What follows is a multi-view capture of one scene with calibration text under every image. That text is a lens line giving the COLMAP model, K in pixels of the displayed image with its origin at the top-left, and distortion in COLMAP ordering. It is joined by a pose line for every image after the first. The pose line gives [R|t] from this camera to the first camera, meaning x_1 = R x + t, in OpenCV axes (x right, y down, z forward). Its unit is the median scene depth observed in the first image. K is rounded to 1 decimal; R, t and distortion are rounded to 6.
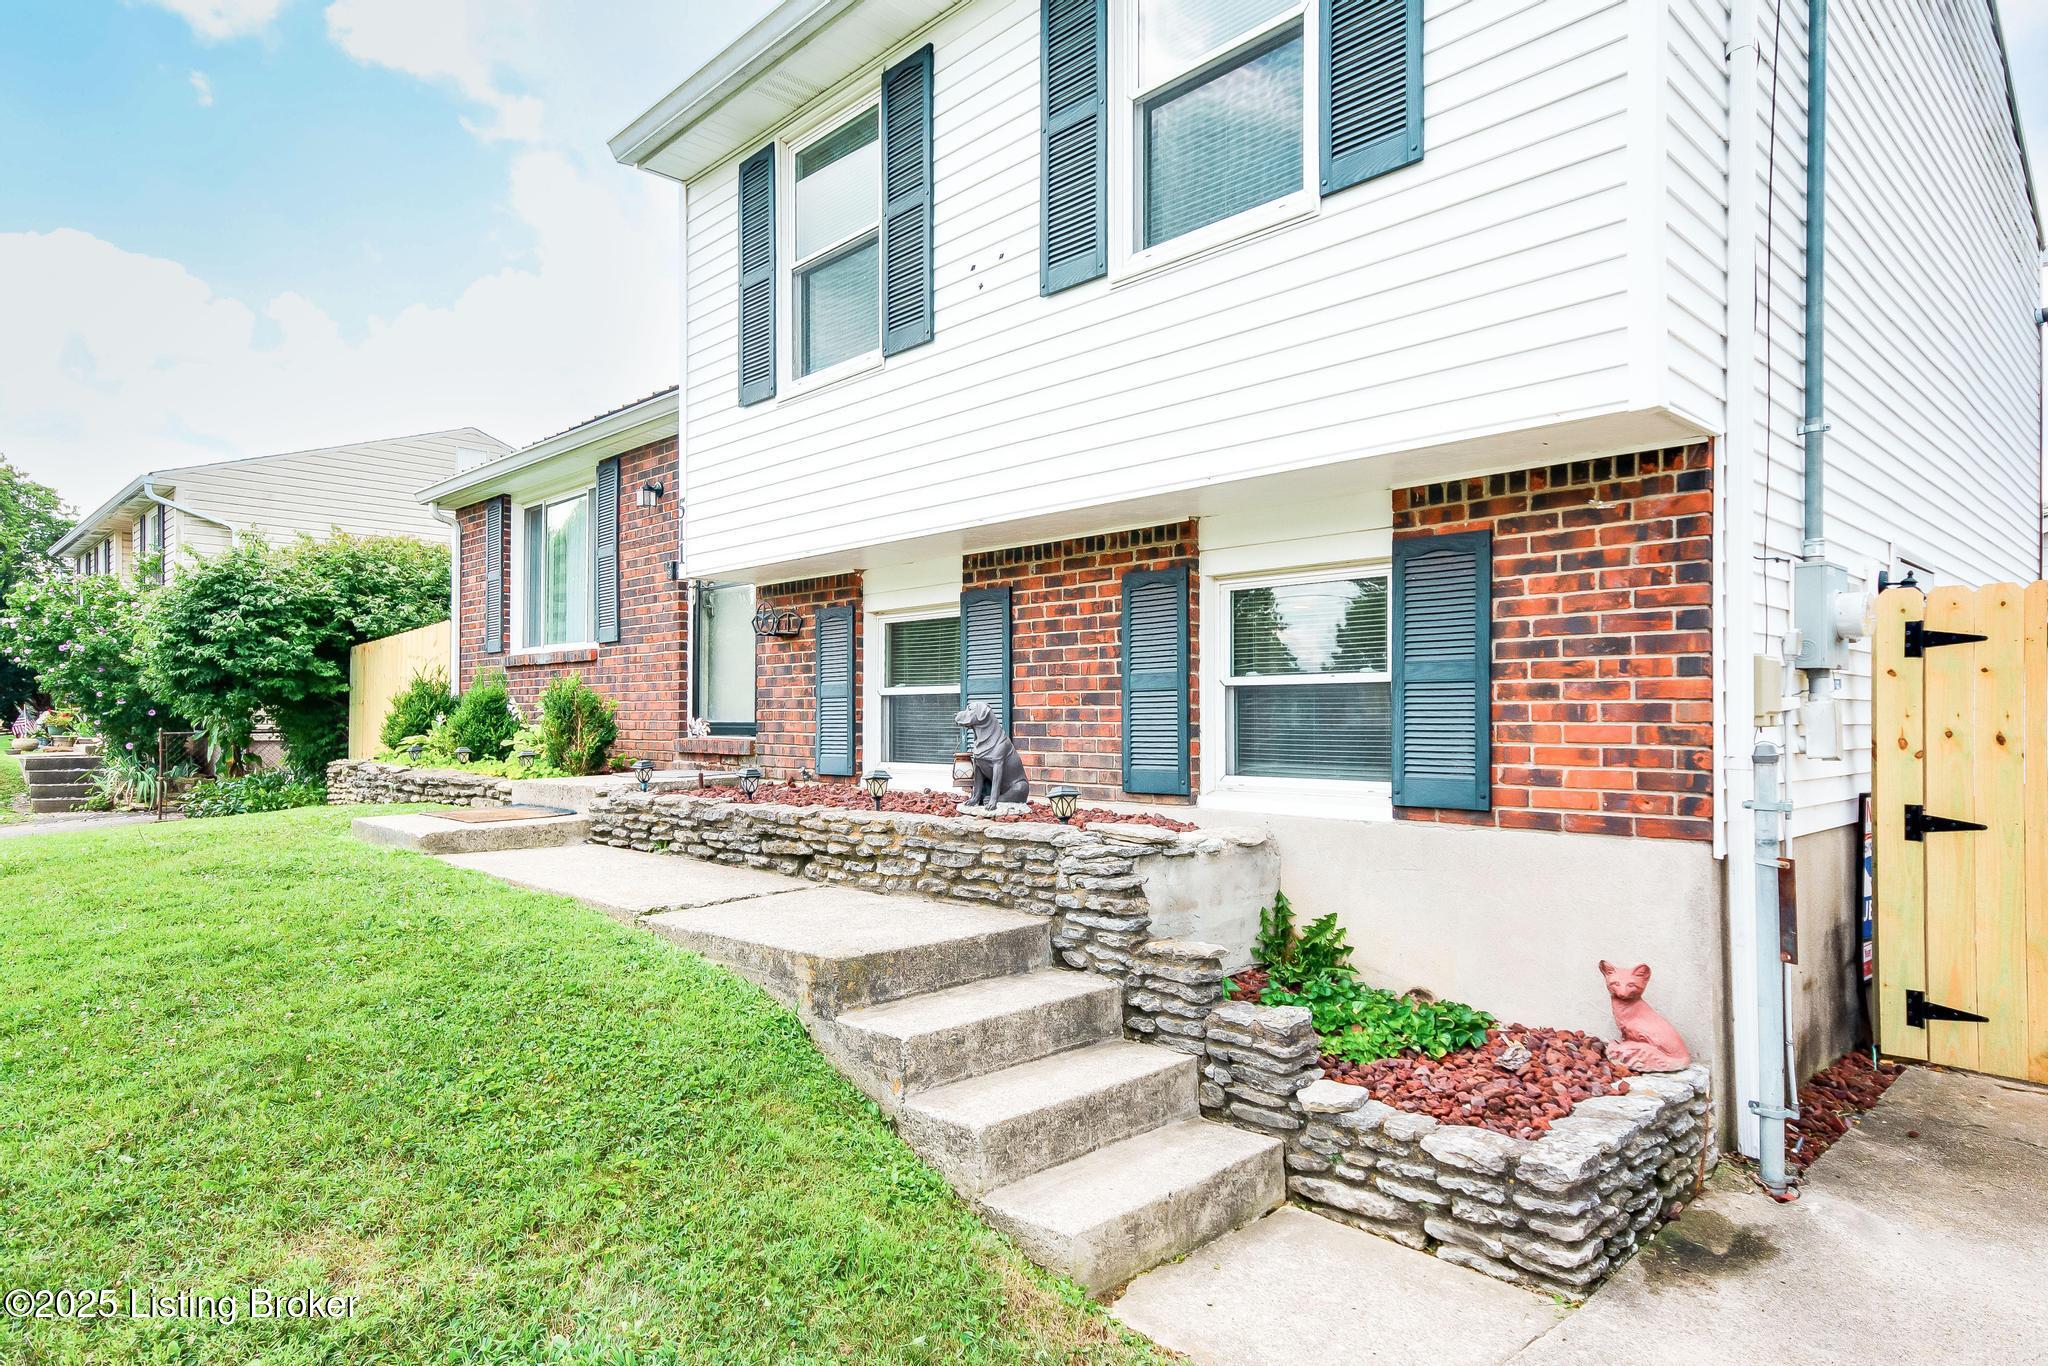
lens RADIAL K [[1183.5, 0, 987.4], [0, 1183.5, 698.4], [0, 0, 1]] dist [0.003622, 0.020726]
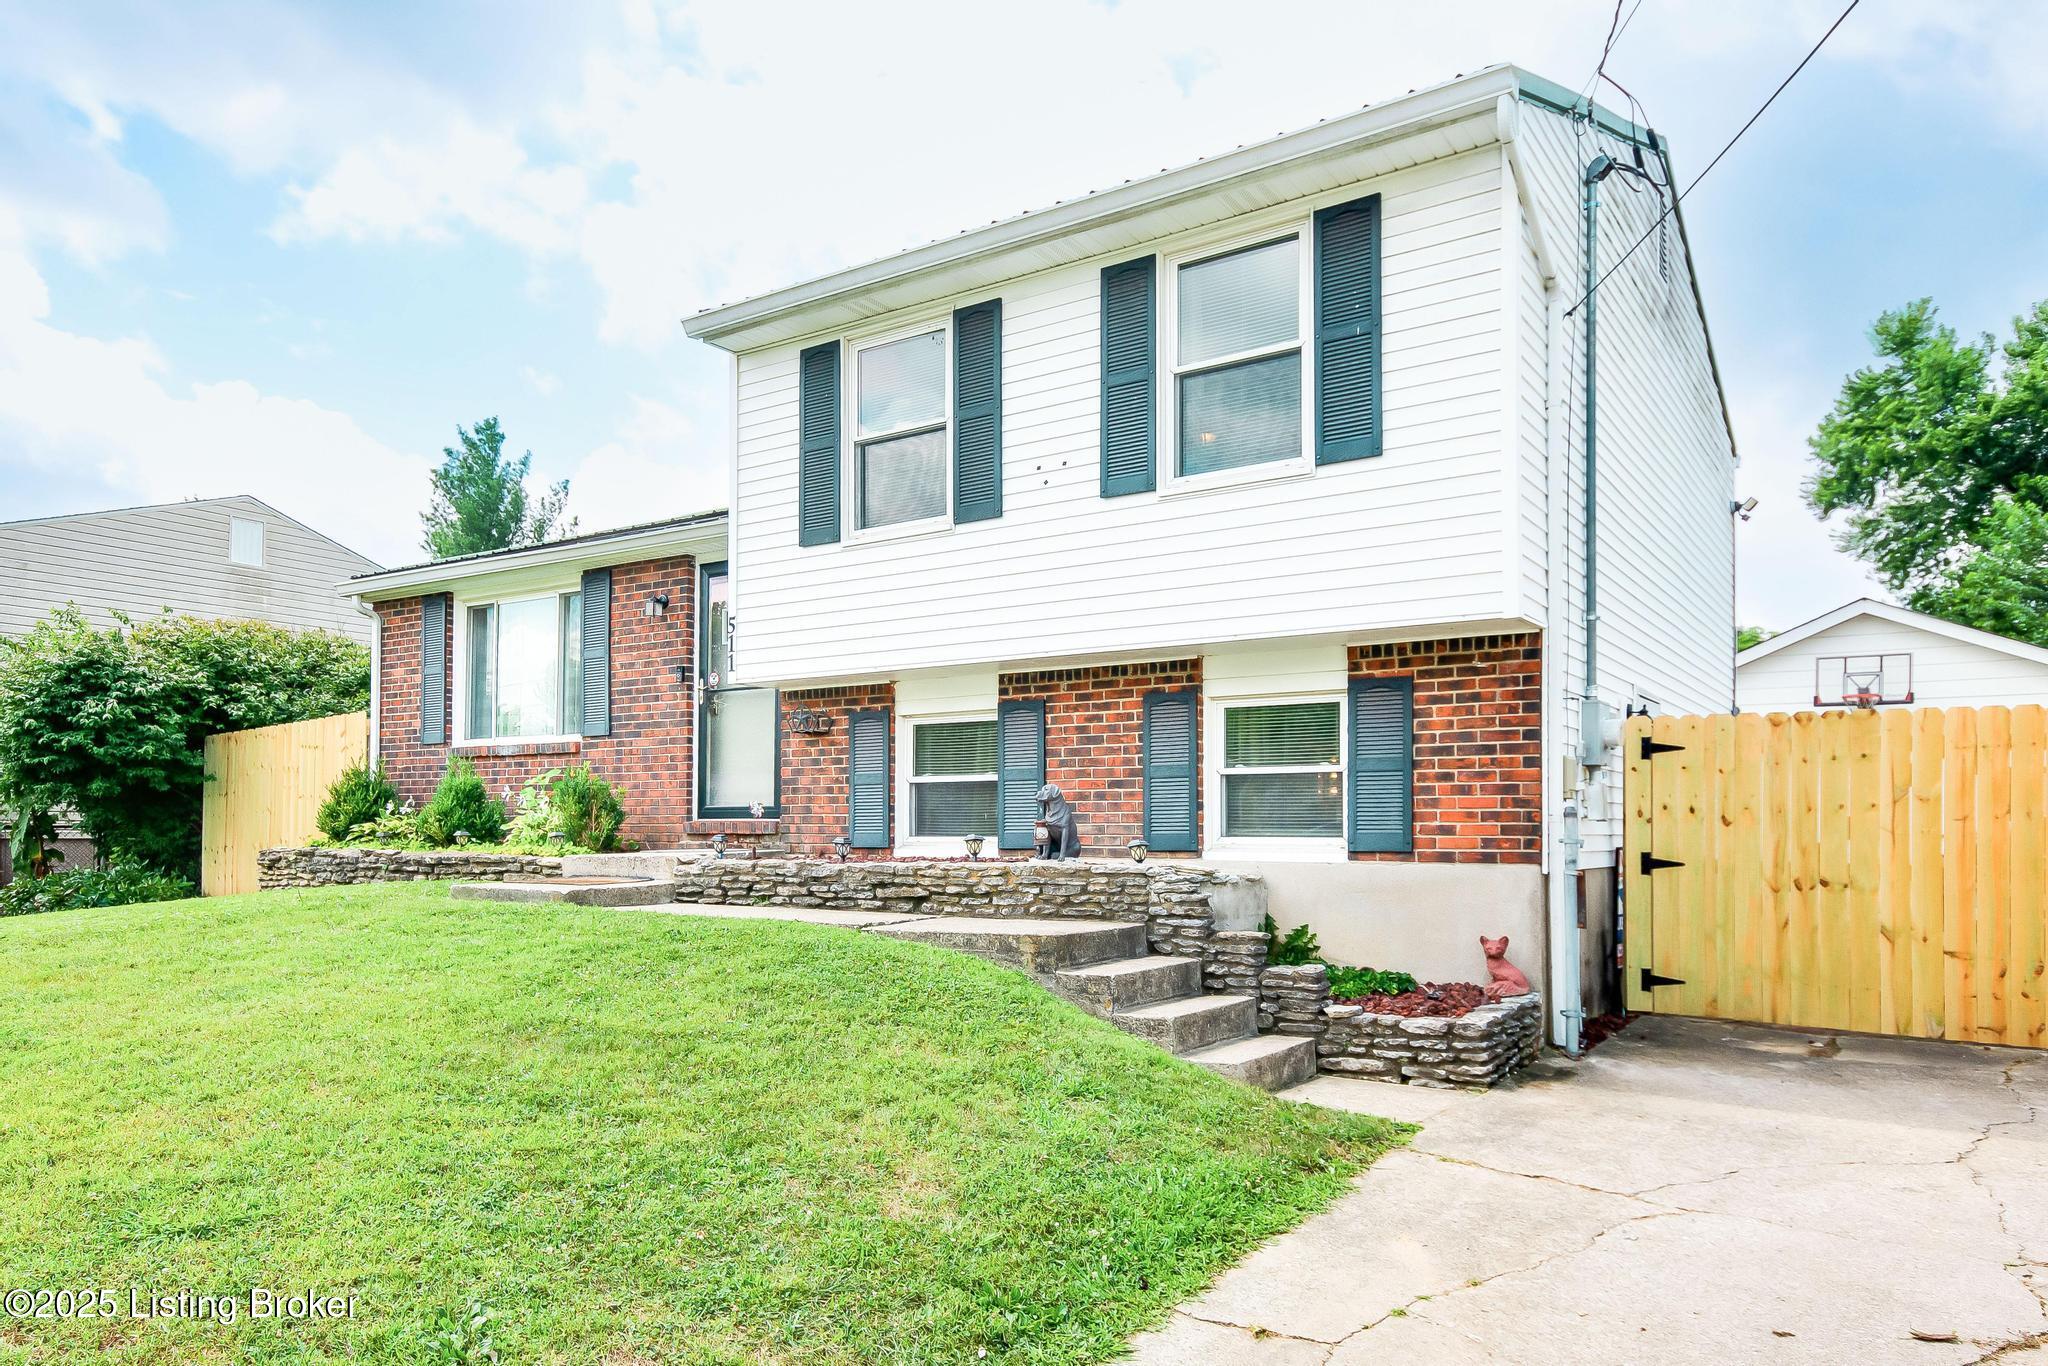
lens RADIAL K [[1444.7, 0, 909.2], [0, 1444.7, 794.2], [0, 0, 1]] dist [0.002835, 0.008116]
pose [[0.983921, 0.007480, 0.178449, -0.451174], [-0.005617, 0.999924, -0.010943, 0.032331], [-0.178517, 0.009764, 0.983888, -0.608223]]
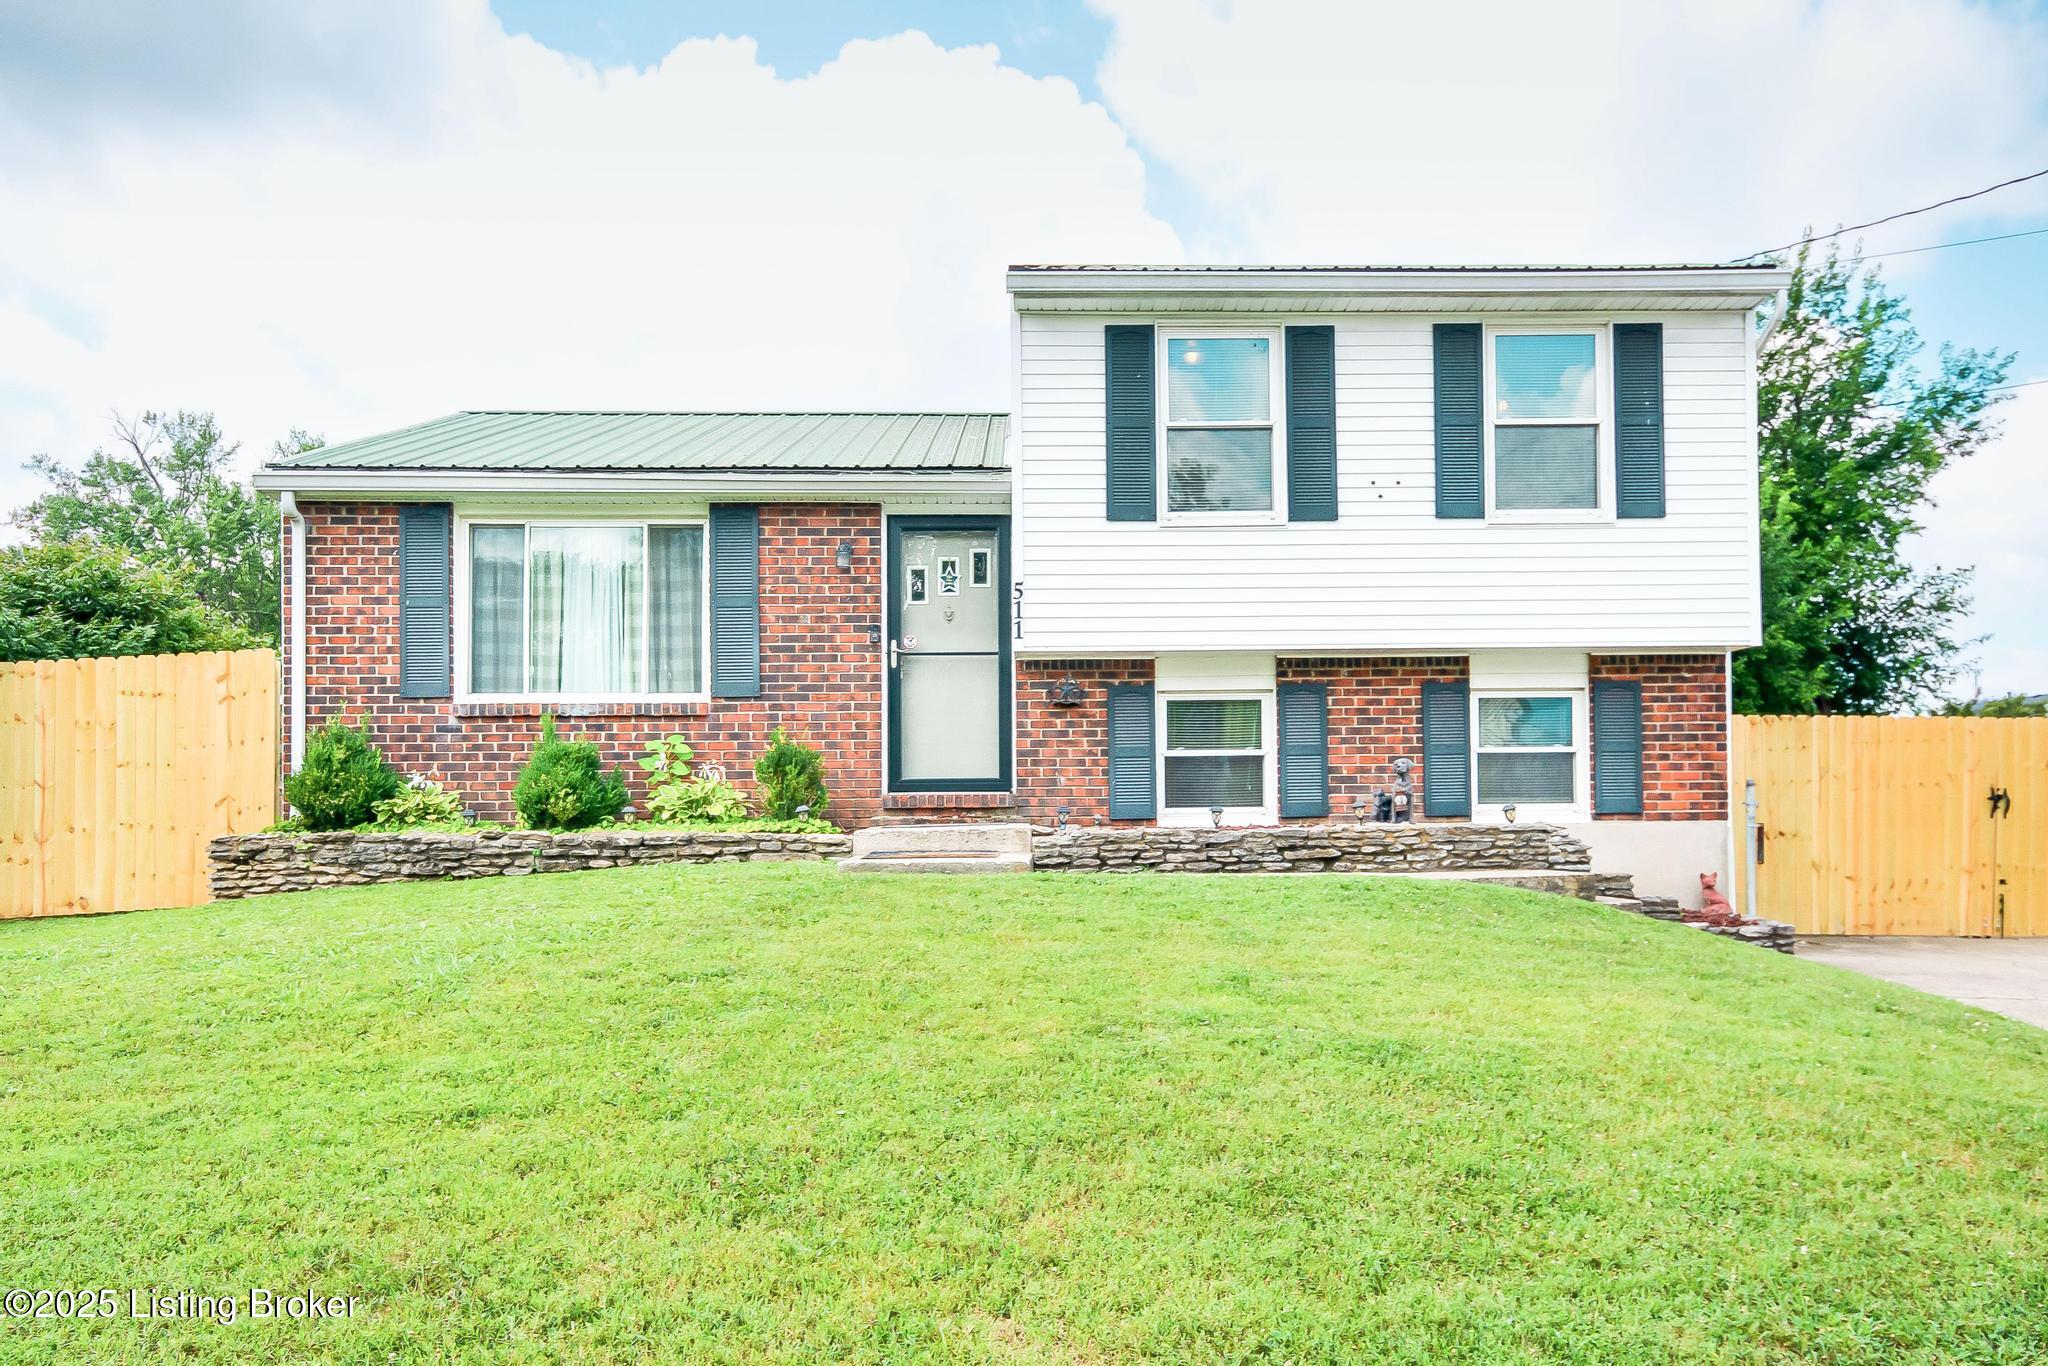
lens RADIAL K [[1934.5, 0, 1016.9], [0, 1934.5, 771.6], [0, 0, 1]] dist [0.007233, 0.004206]
pose [[0.631071, 0.019768, 0.775473, -2.274180], [-0.001273, 0.999700, -0.024448, 0.081907], [-0.775724, 0.014441, 0.630907, -0.245107]]
